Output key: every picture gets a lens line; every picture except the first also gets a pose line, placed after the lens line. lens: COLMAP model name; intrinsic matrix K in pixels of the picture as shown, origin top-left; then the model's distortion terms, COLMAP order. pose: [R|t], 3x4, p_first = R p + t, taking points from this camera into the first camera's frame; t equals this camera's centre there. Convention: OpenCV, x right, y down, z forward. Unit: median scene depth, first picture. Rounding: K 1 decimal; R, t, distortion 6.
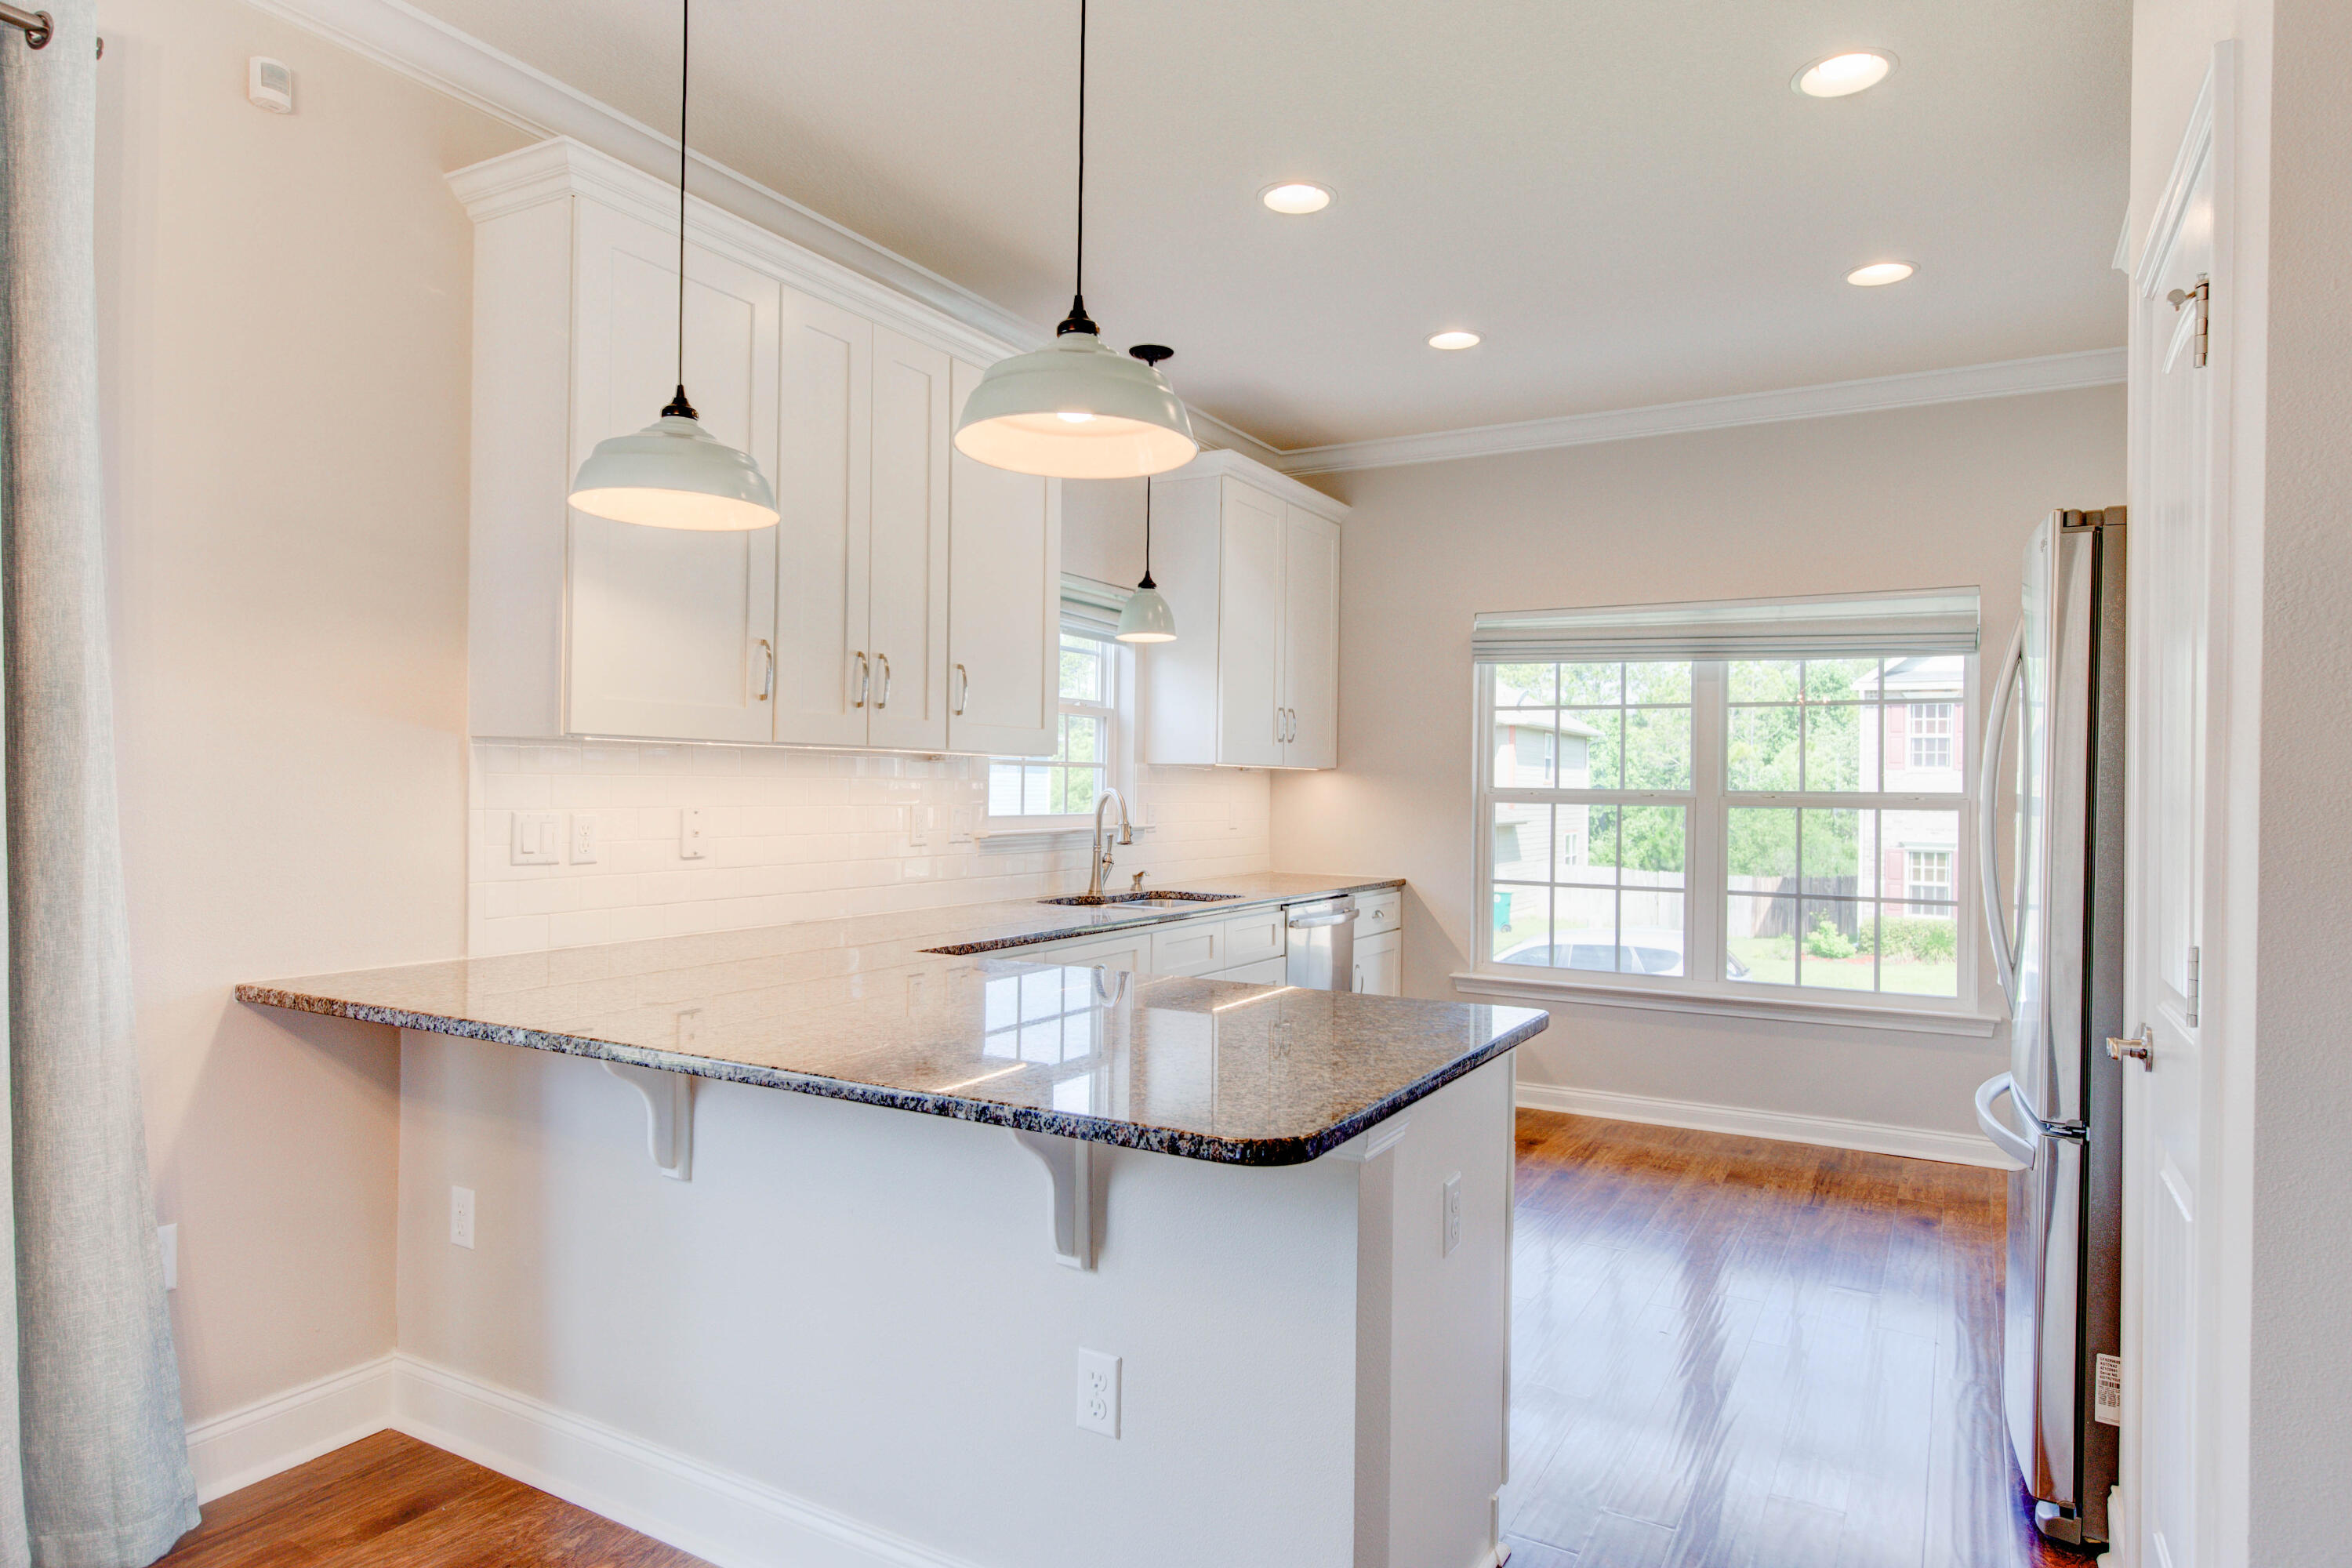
lens RADIAL K [[1363.2, 0, 1180.4], [0, 1363.2, 789.0], [0, 0, 1]] dist [0.006315, 0.001211]
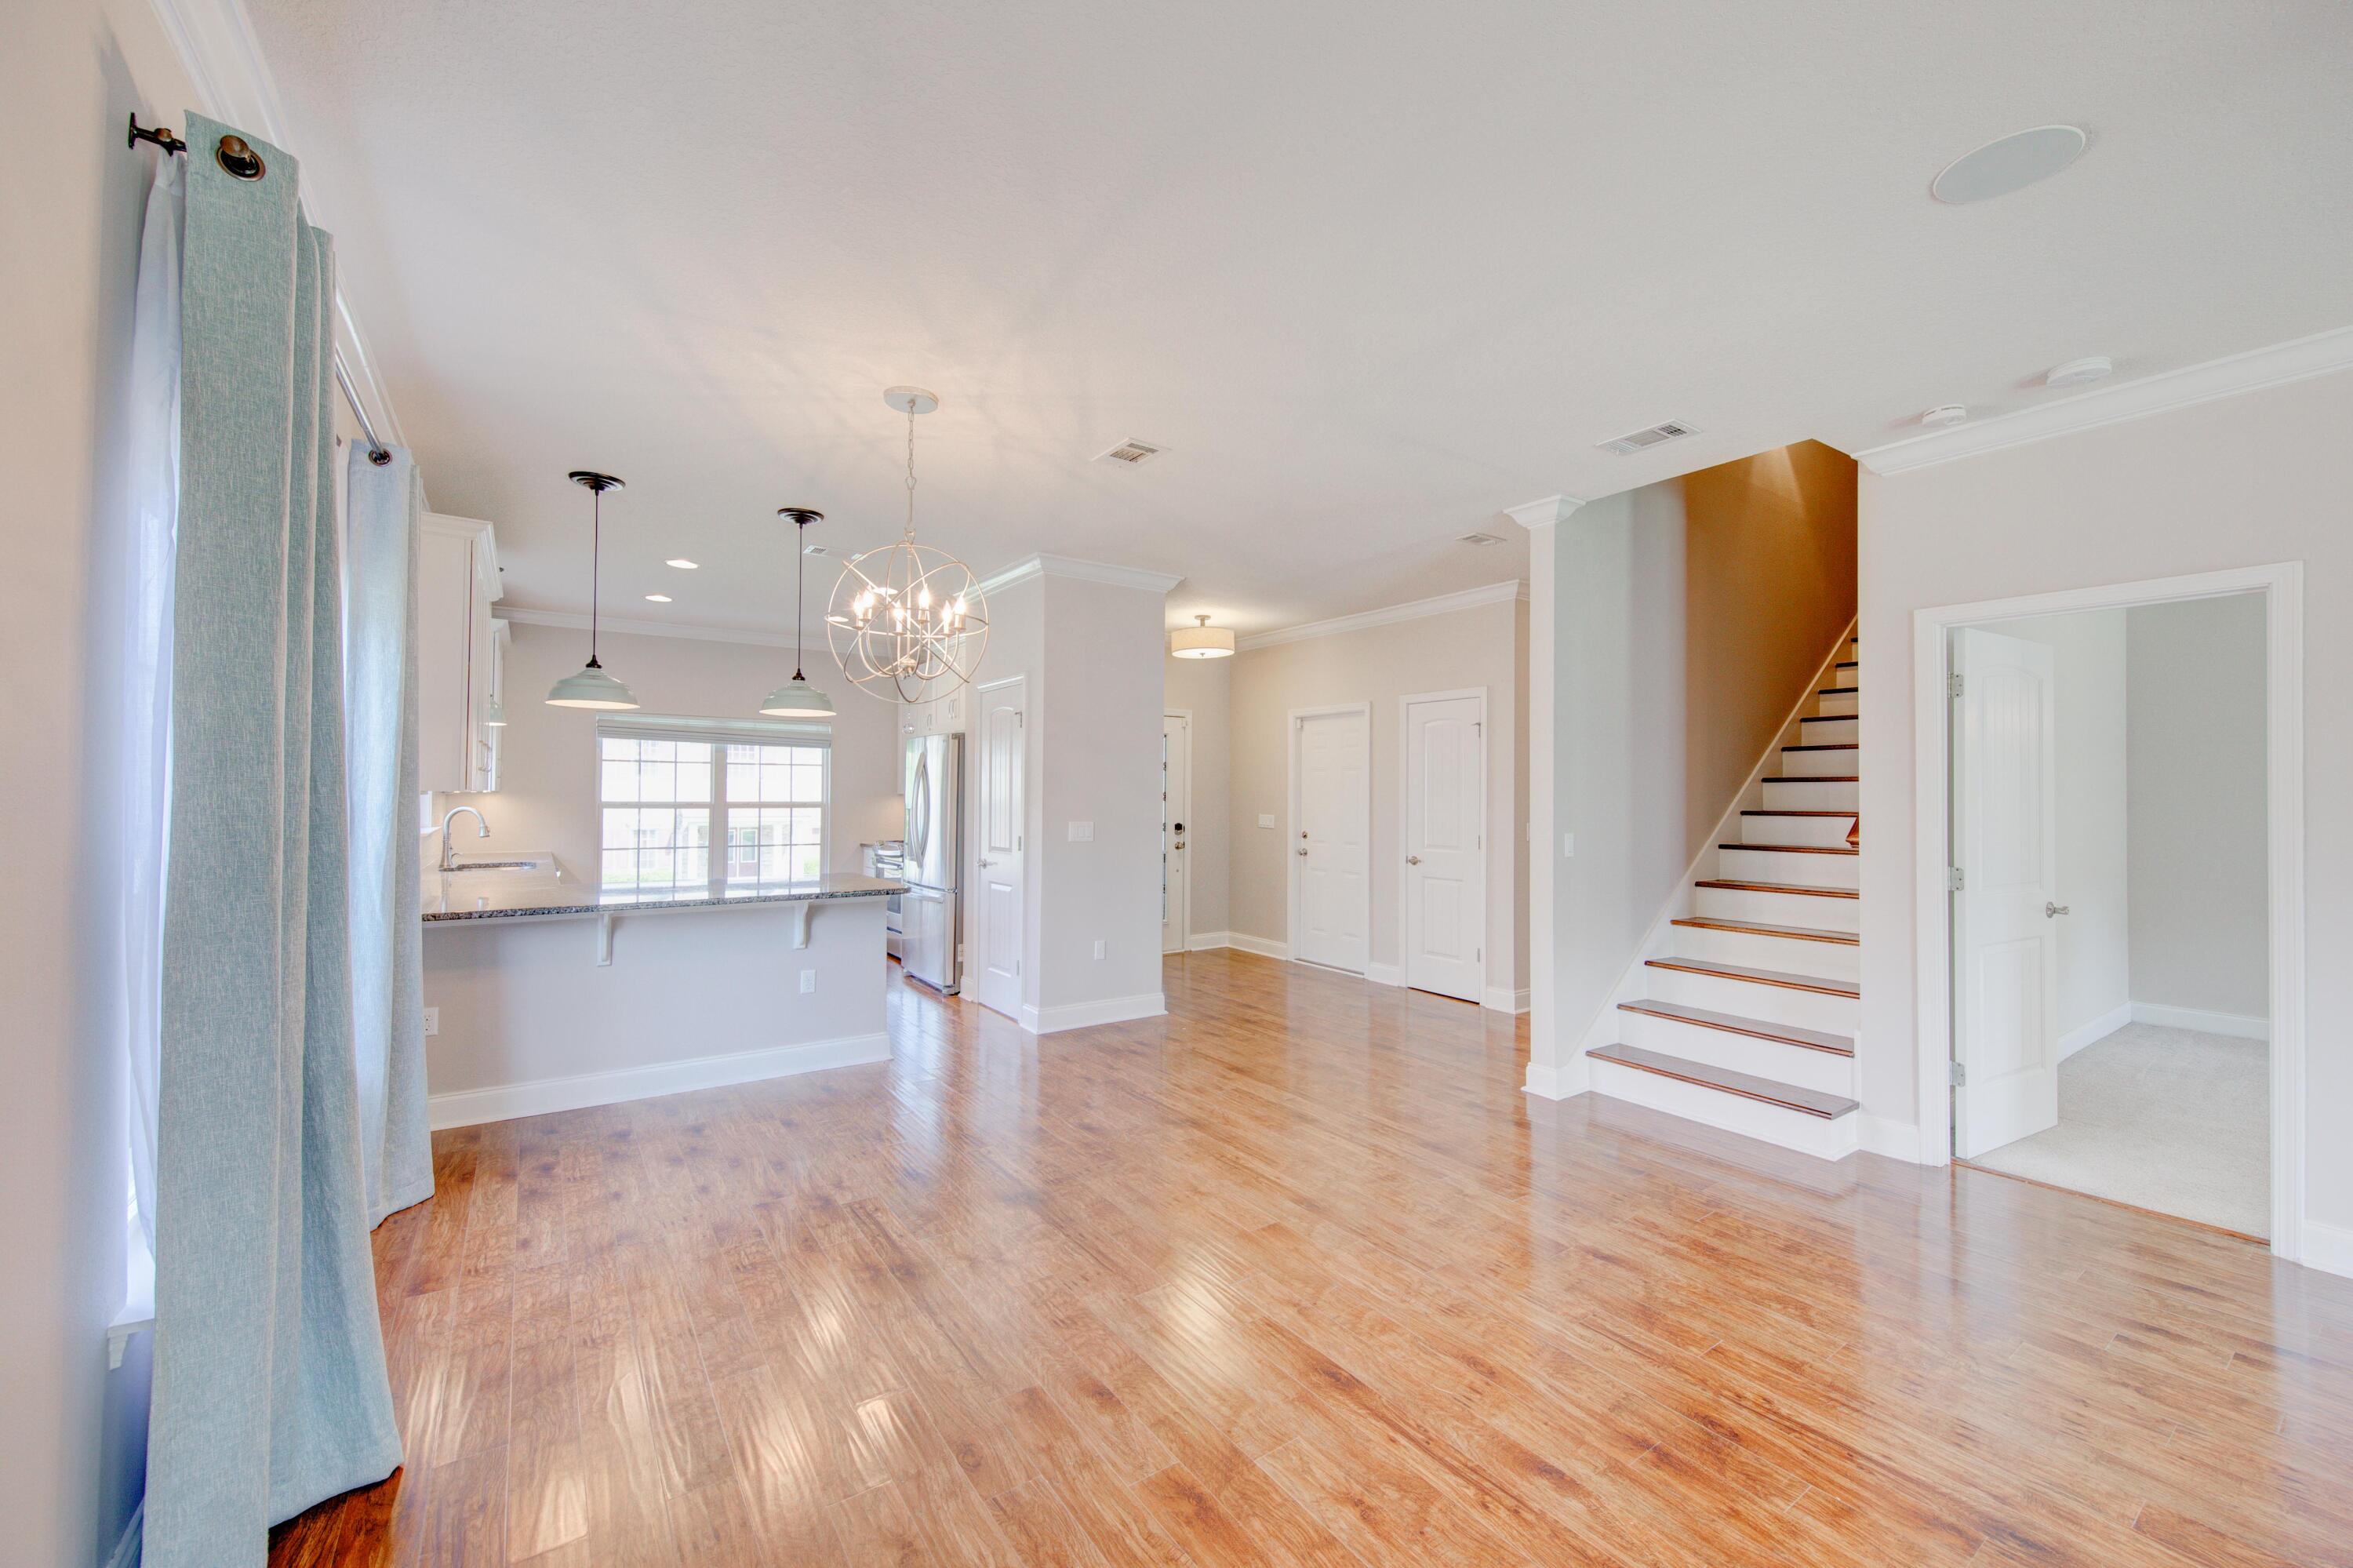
lens RADIAL K [[916.4, 0, 1175.2], [0, 916.4, 776.9], [0, 0, 1]] dist [-0.003577, -0.000037]
pose [[0.424741, 0.008448, 0.905276, -0.689177], [0.000921, 0.999952, -0.009764, -0.025284], [-0.905314, 0.004981, 0.424713, -0.336177]]
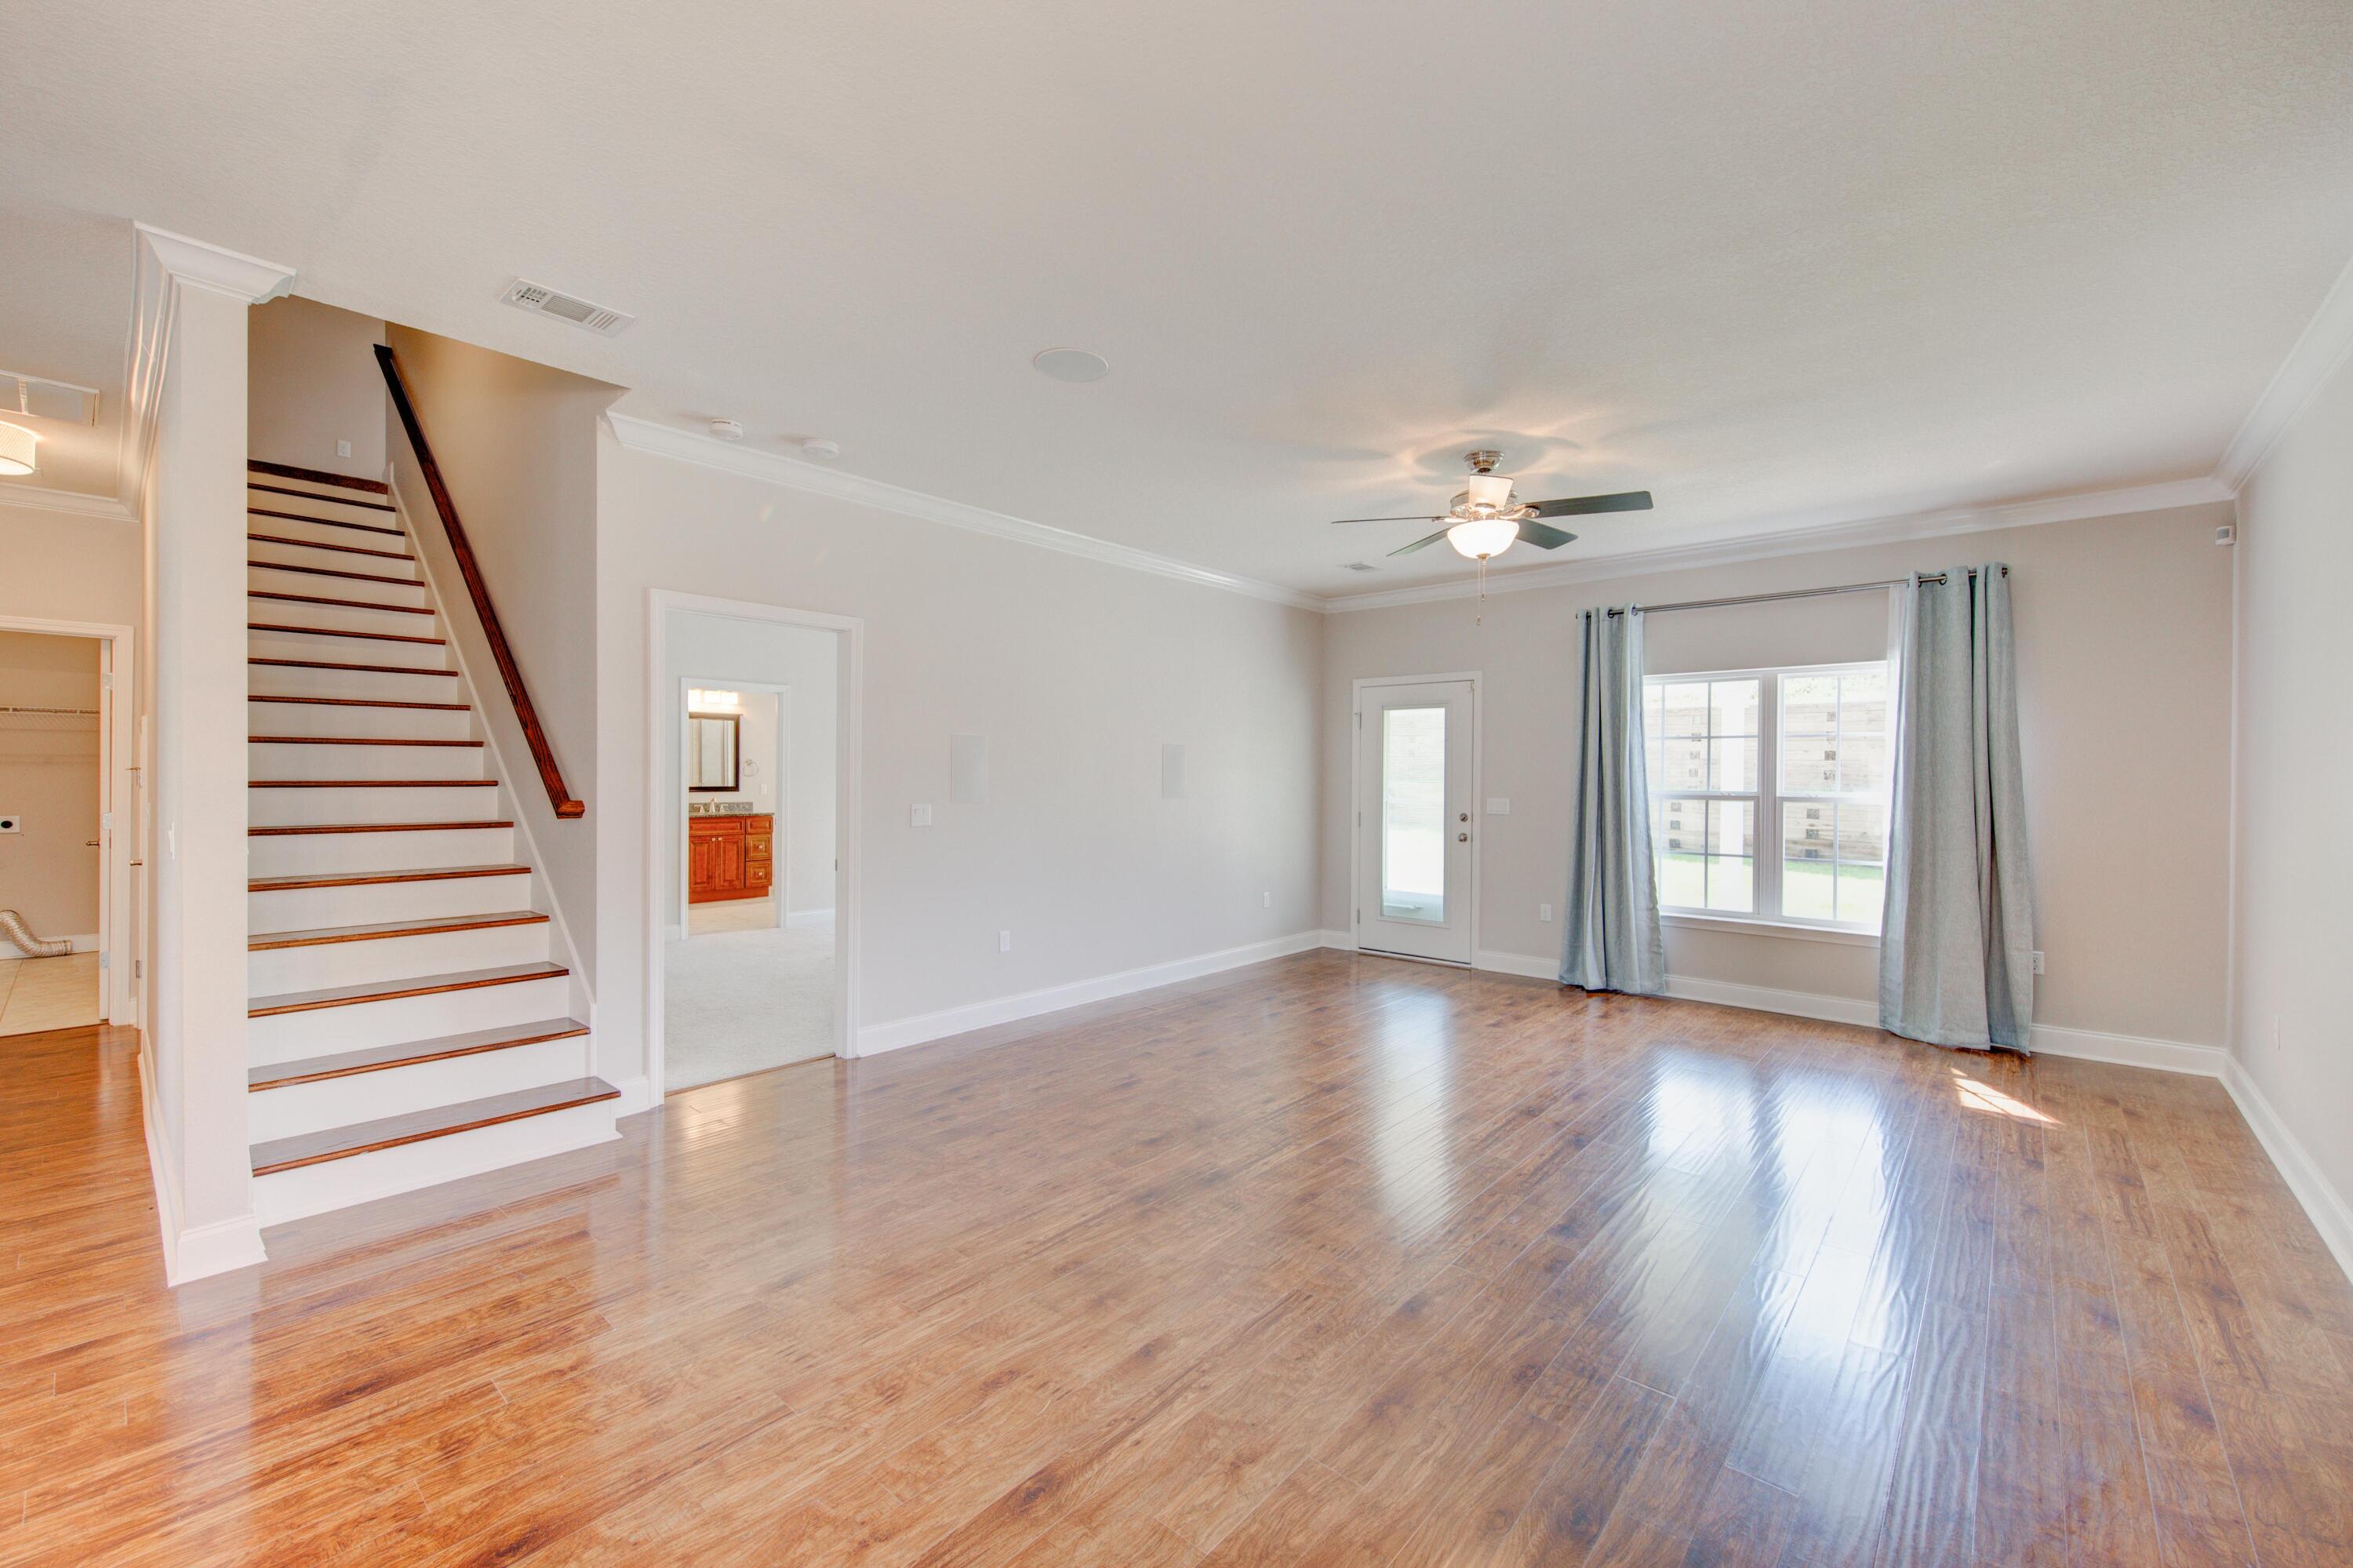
lens RADIAL K [[954.0, 0, 1178.3], [0, 954.0, 771.2], [0, 0, 1]] dist [0.006383, -0.000686]
pose [[-0.980770, -0.019844, 0.194156, -0.382090], [-0.019621, 0.999803, 0.003072, -0.022286], [-0.194179, -0.000797, -0.980966, 0.126557]]
